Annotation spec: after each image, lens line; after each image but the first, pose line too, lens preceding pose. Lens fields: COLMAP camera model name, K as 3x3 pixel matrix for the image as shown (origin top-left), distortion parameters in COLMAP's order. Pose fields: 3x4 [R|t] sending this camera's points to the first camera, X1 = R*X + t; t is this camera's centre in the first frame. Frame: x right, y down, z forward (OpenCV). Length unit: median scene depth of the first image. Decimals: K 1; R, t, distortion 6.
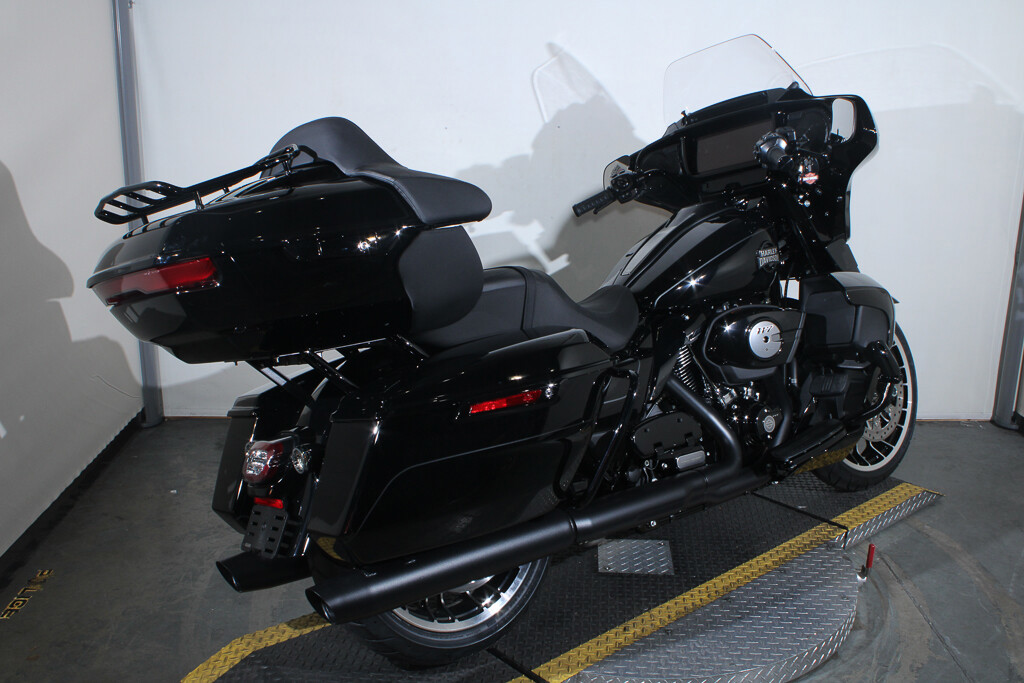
lens RADIAL K [[1056.7, 0, 512.0], [0, 1056.7, 341.5], [0, 0, 1]] dist [-0.130965, 0.127249]
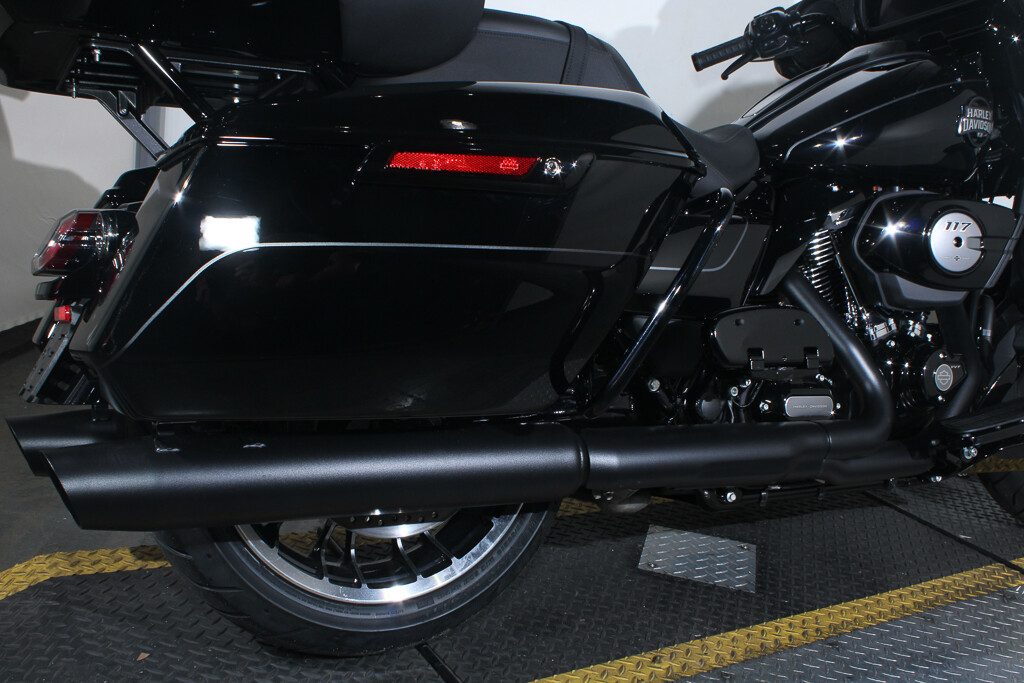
lens RADIAL K [[1056.7, 0, 512.0], [0, 1056.7, 341.5], [0, 0, 1]] dist [-0.130965, 0.127249]
pose [[0.979567, 0.152912, -0.130637, 0.073682], [-0.156471, 0.987530, -0.017360, 0.111508], [0.126354, 0.037446, 0.991278, 0.367799]]
